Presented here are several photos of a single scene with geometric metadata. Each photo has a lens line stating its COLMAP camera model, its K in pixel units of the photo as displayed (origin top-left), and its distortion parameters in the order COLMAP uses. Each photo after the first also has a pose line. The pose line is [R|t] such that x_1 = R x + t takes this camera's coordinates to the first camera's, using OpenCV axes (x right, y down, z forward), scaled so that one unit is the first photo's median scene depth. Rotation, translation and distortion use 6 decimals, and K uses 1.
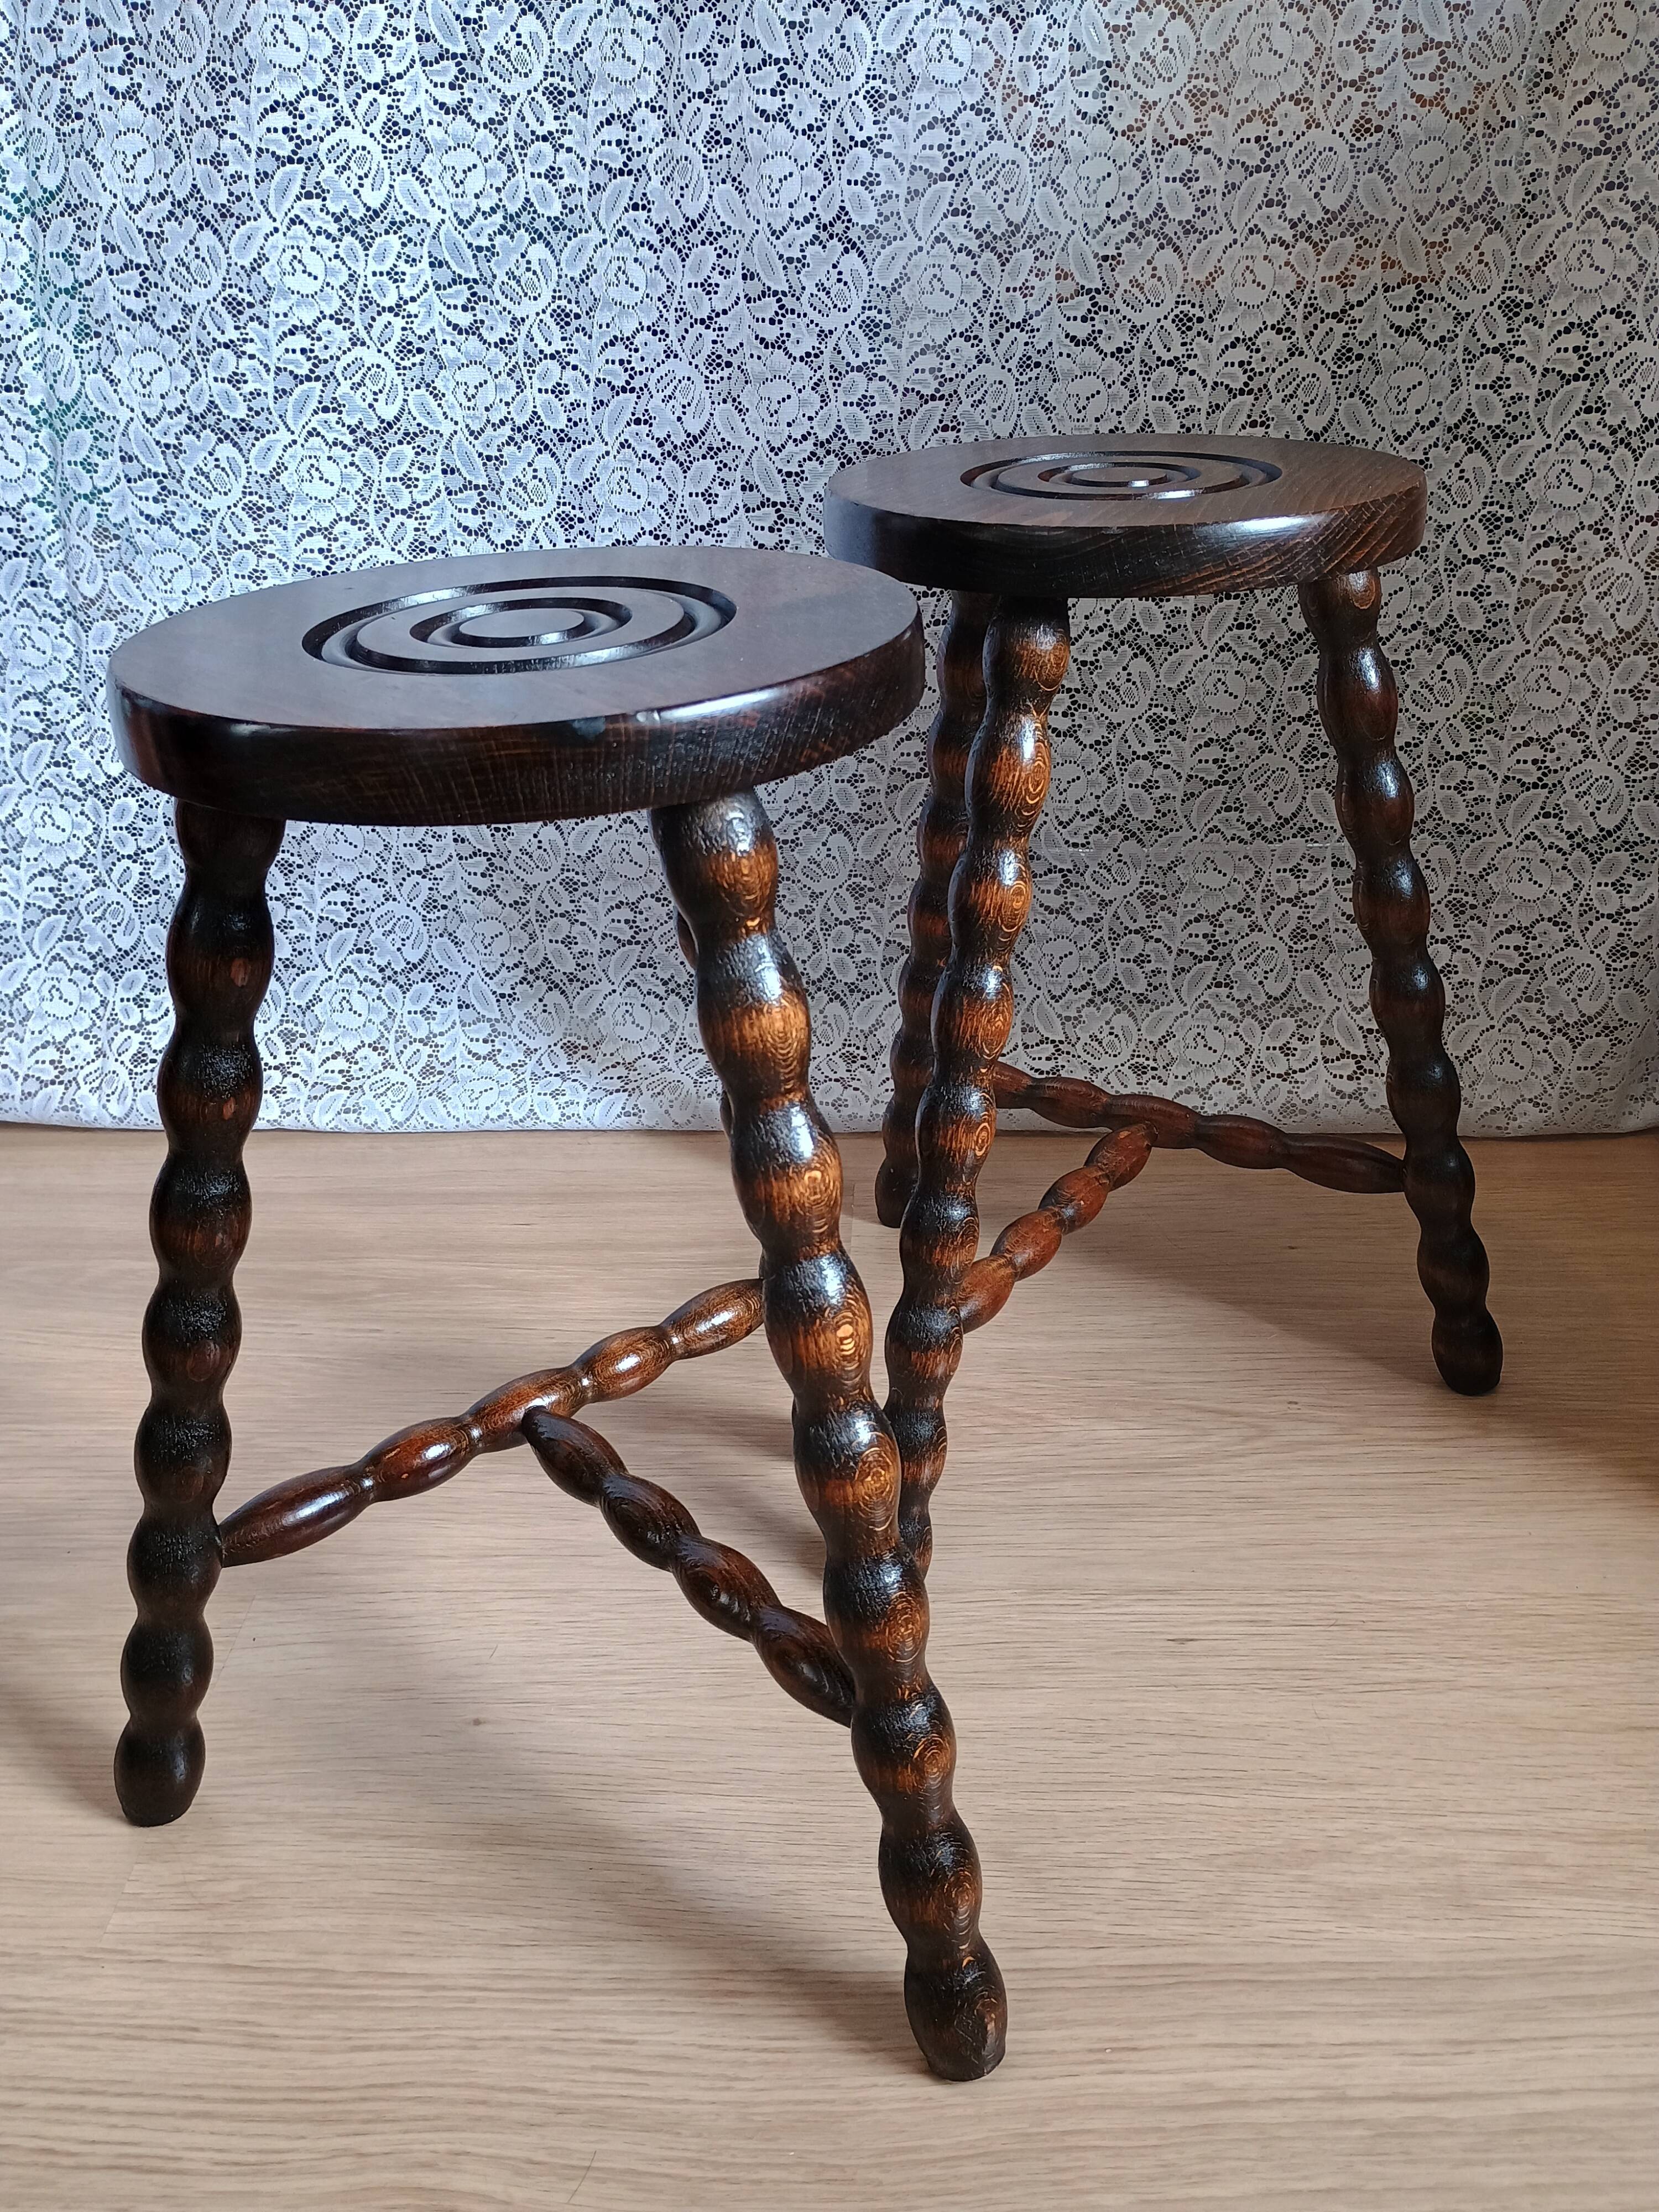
lens RADIAL K [[1829.3, 0, 864.1], [0, 1829.3, 1110.9], [0, 0, 1]] dist [0.037093, -0.066442]
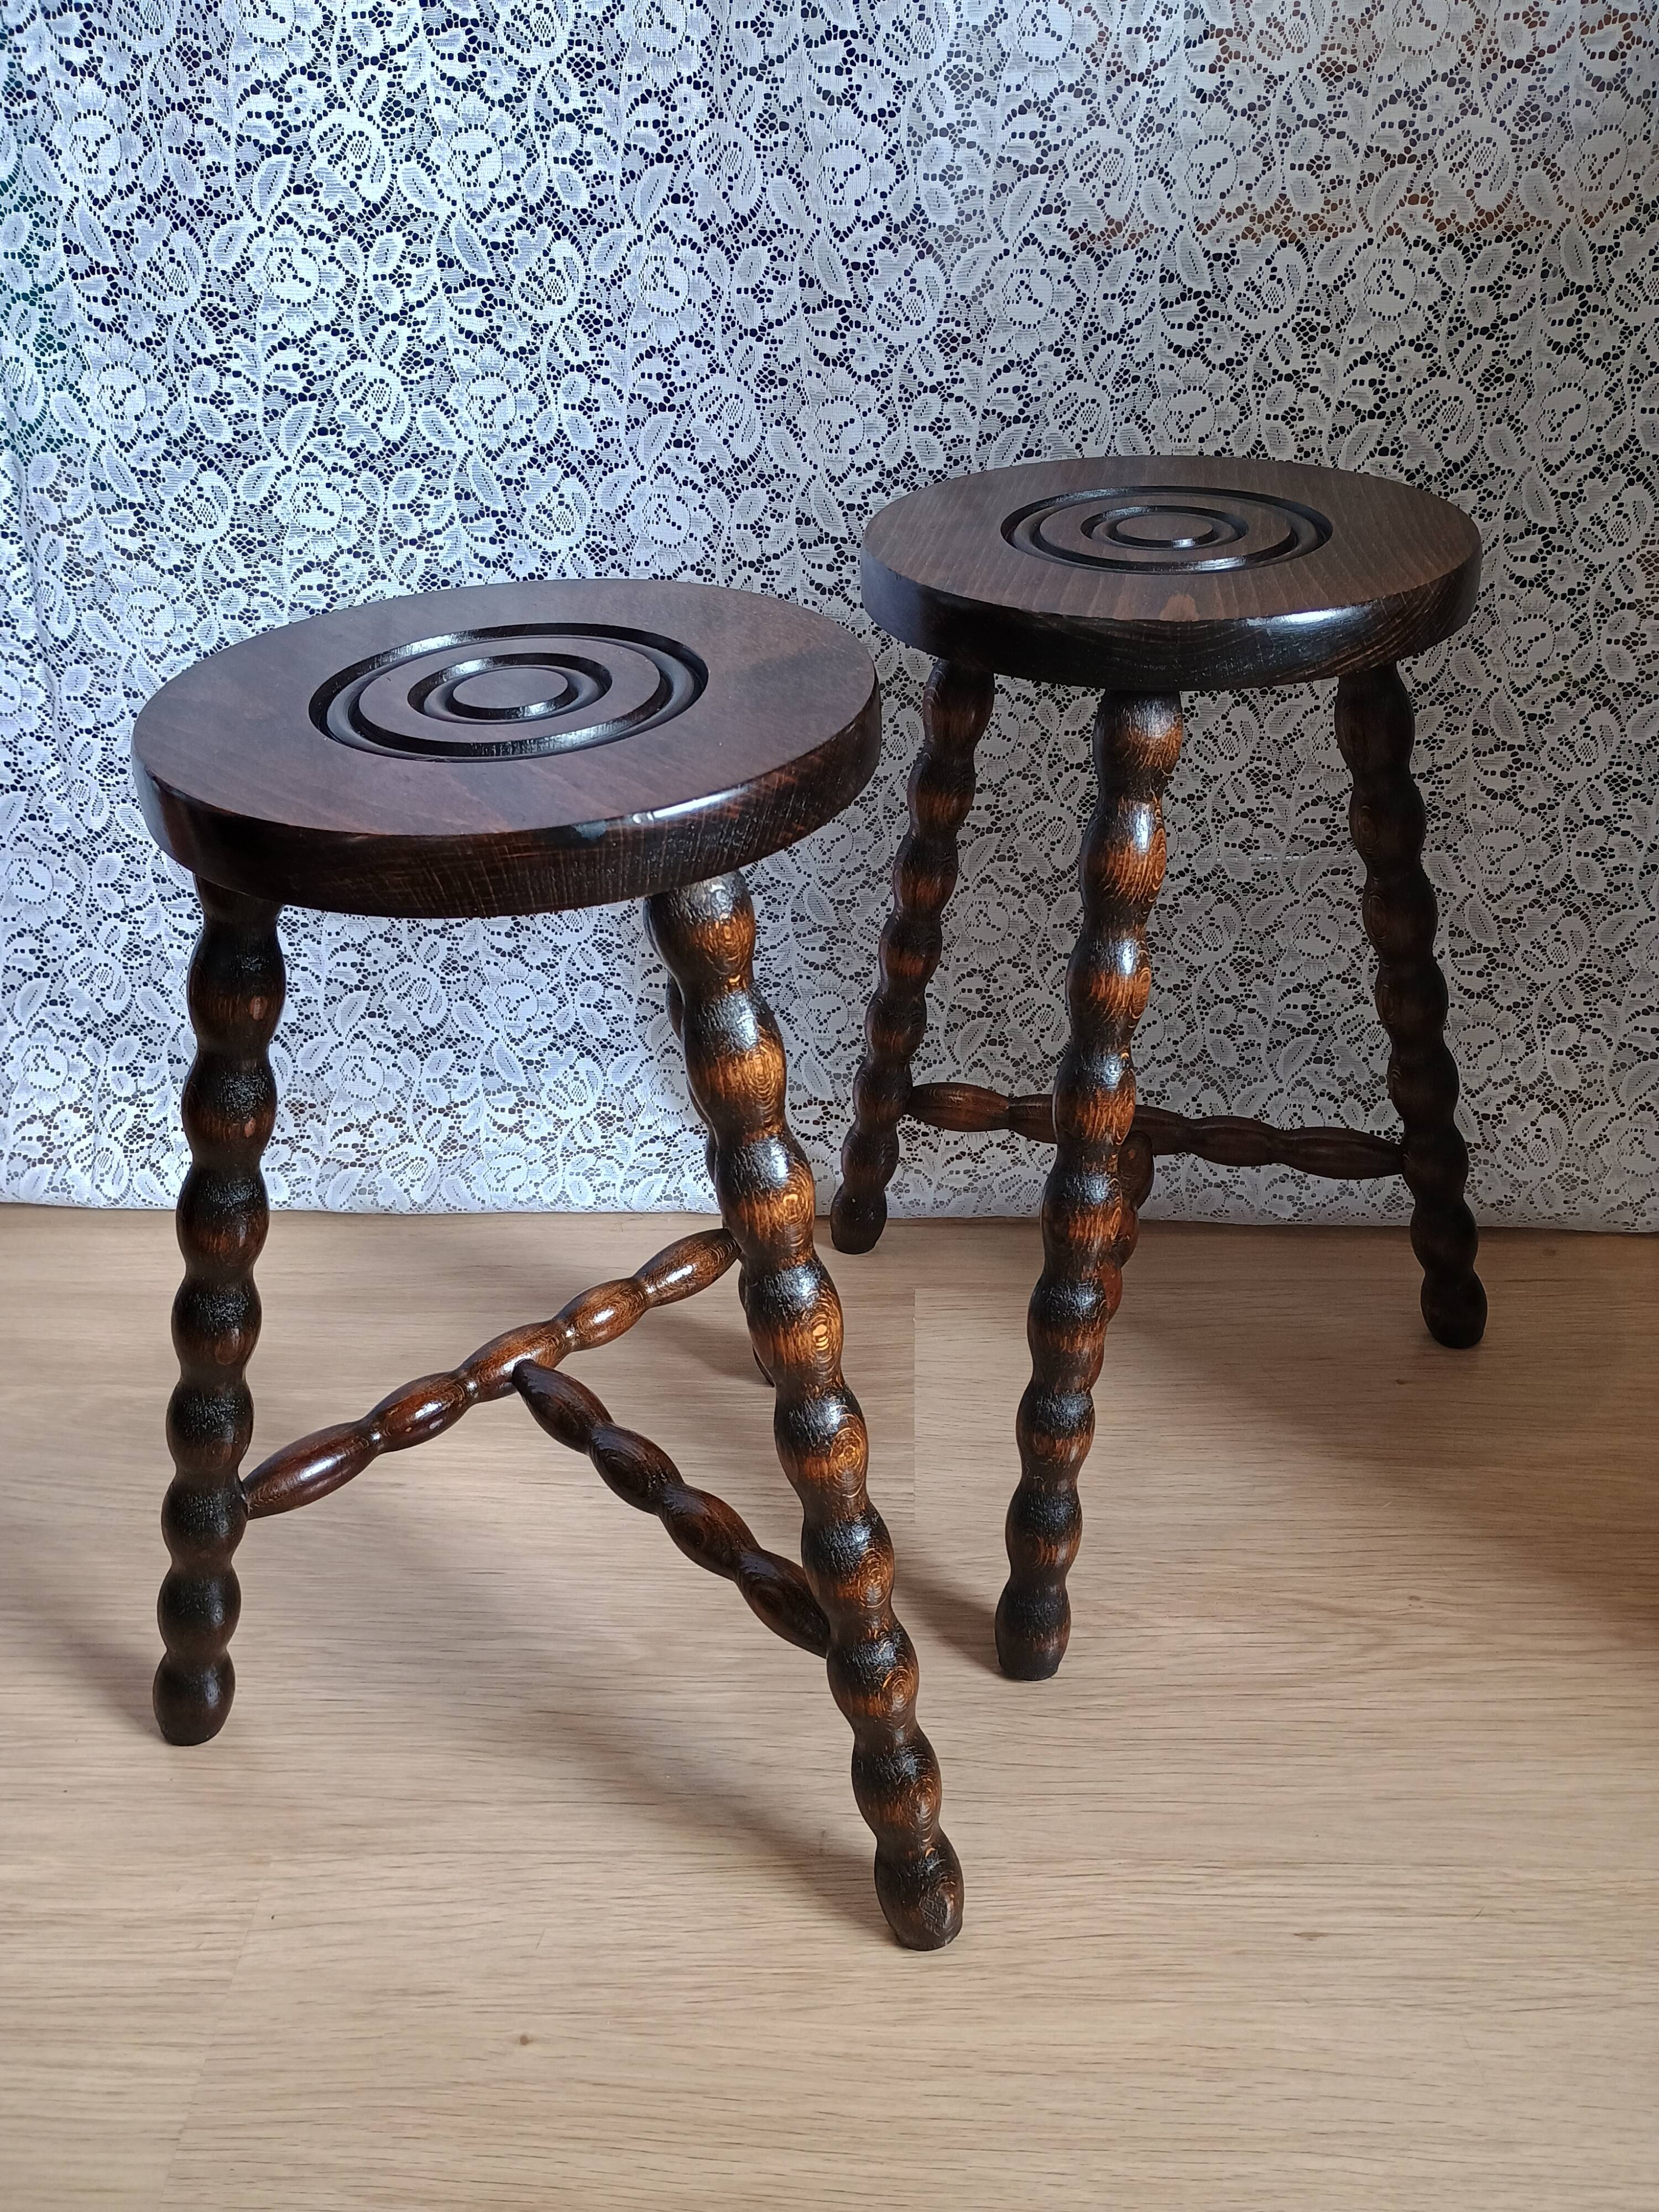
lens RADIAL K [[1829.3, 0, 860.7], [0, 1829.3, 1081.9], [0, 0, 1]] dist [0.037093, -0.066442]
pose [[0.999978, 0.002777, -0.006011, -0.030942], [-0.002281, 0.996710, 0.081021, -0.147225], [0.006217, -0.081005, 0.996694, 0.104732]]
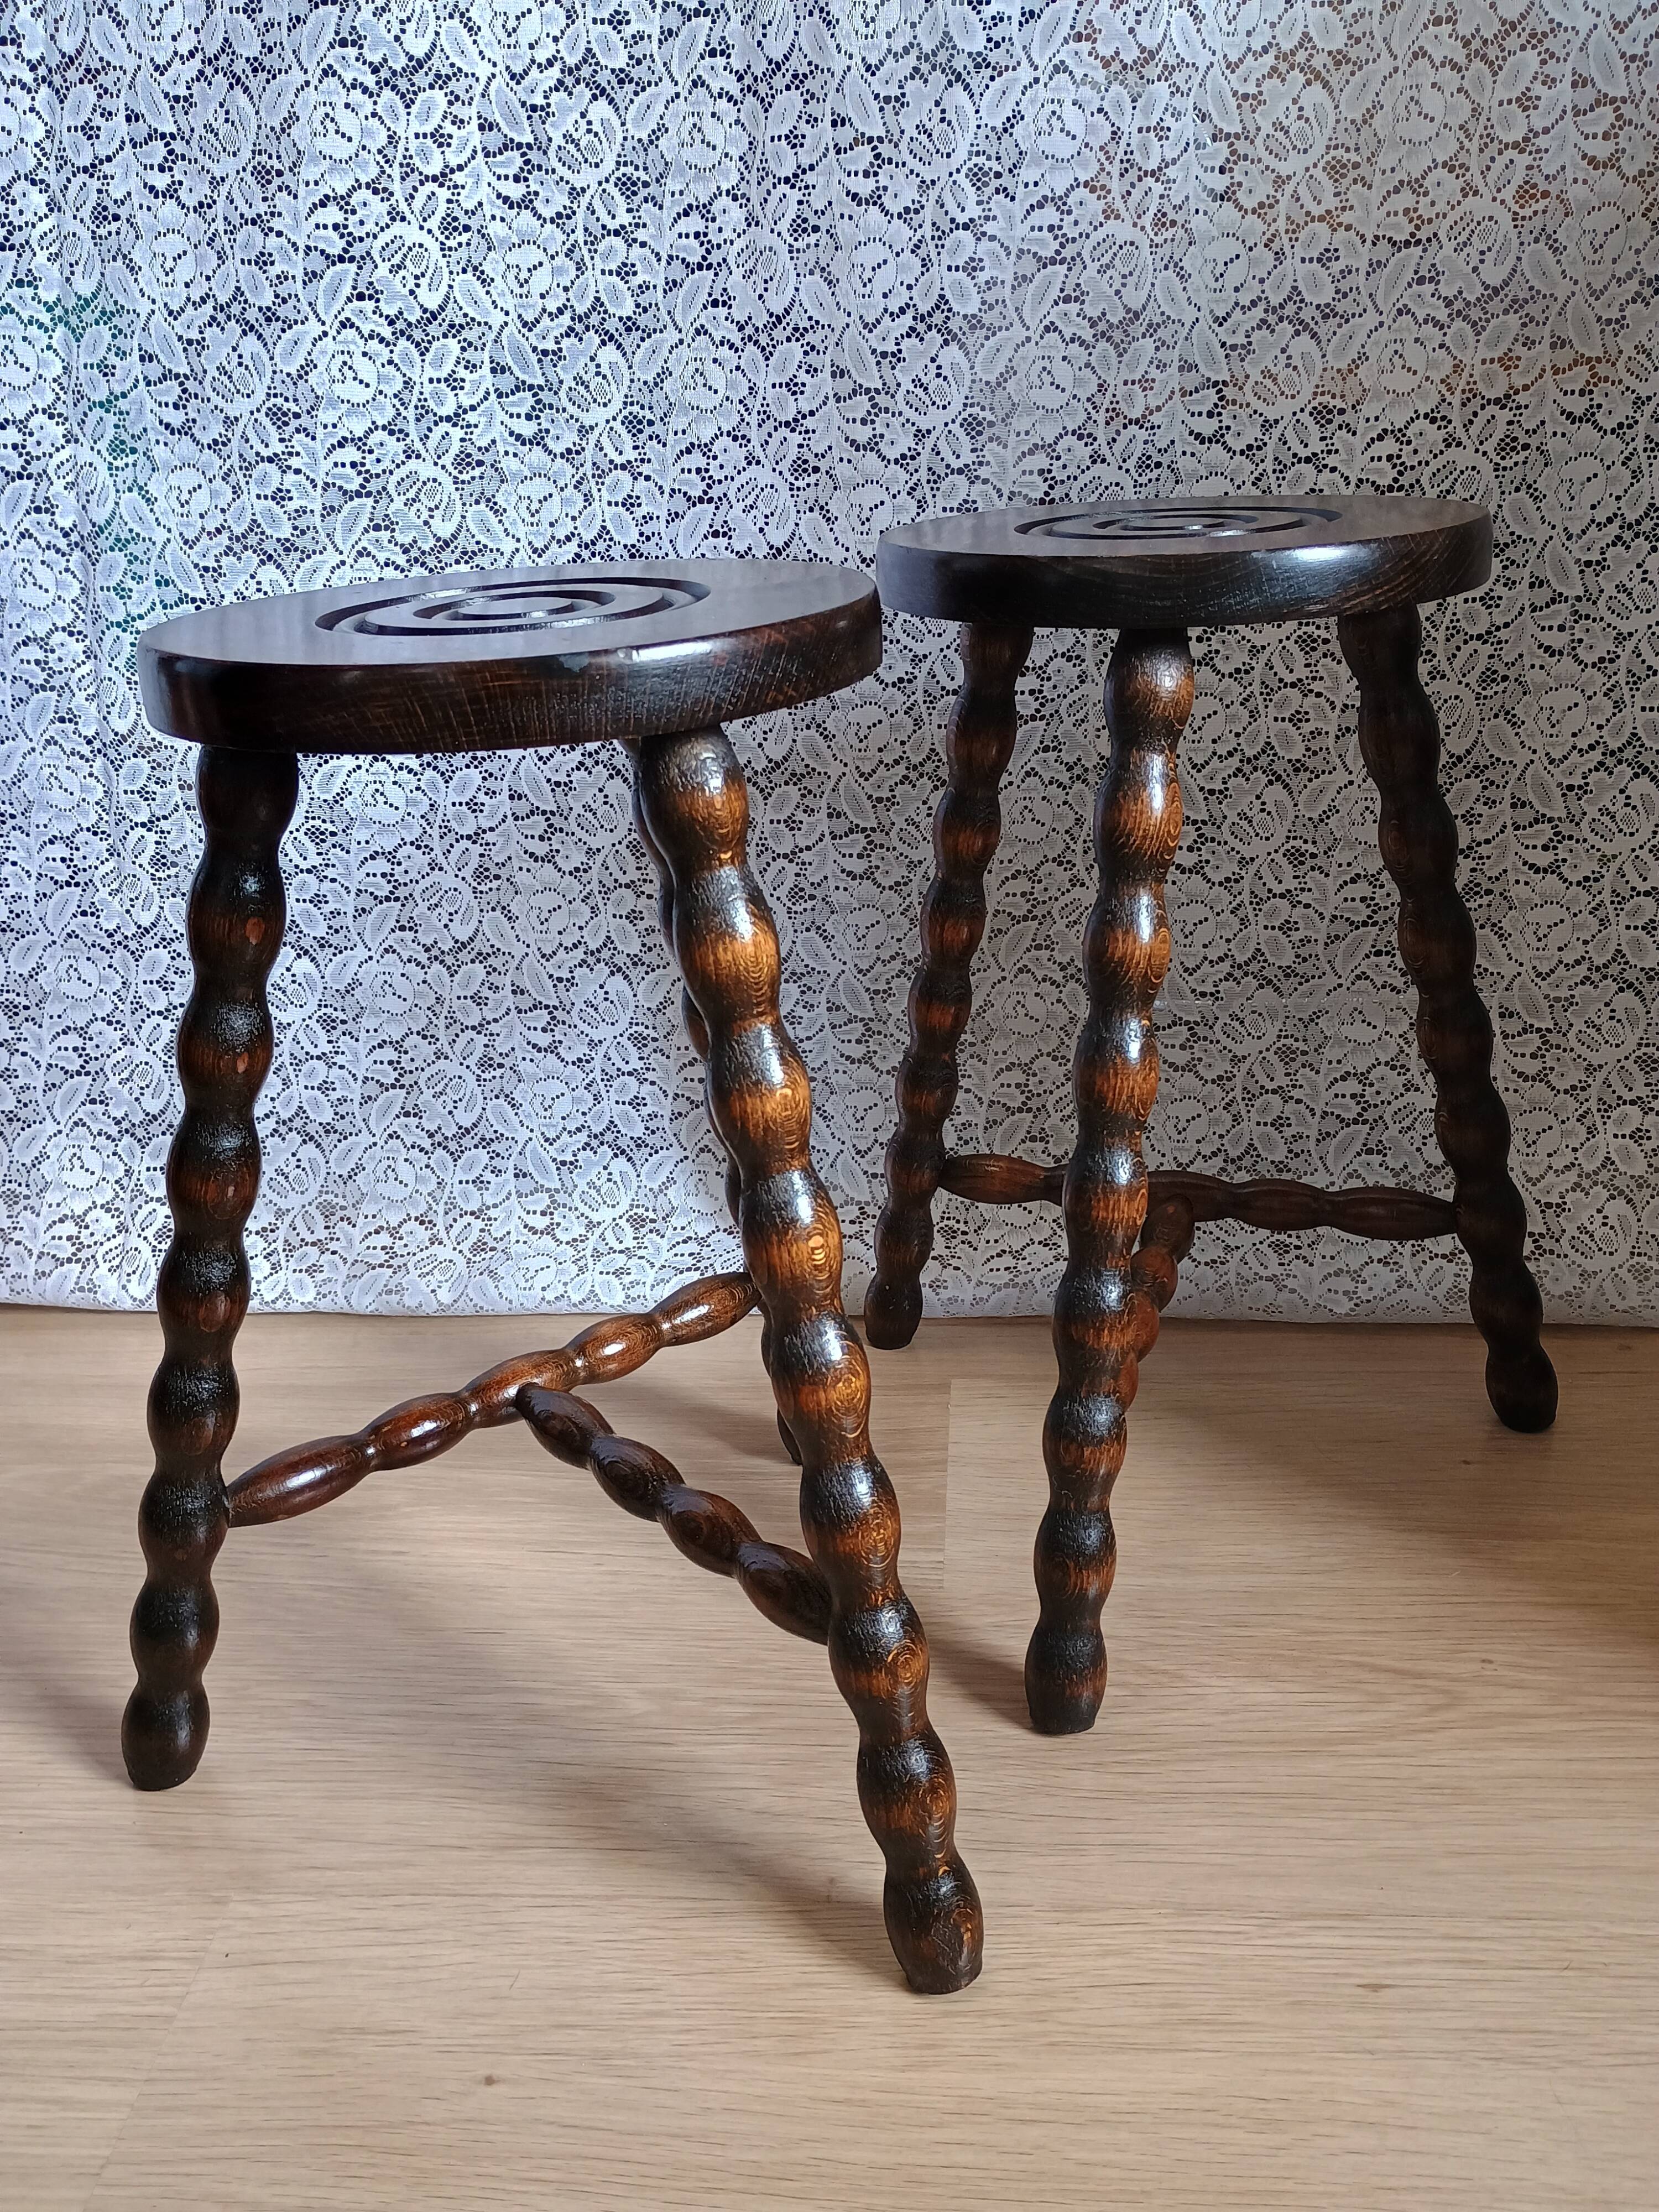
lens RADIAL K [[1829.3, 0, 867.2], [0, 1829.3, 1119.0], [0, 0, 1]] dist [0.037093, -0.066442]
pose [[0.998828, -0.001317, -0.048382, -0.005107], [-0.002512, 0.996872, -0.078990, -0.016078], [0.048335, 0.079019, 0.995701, 0.126533]]
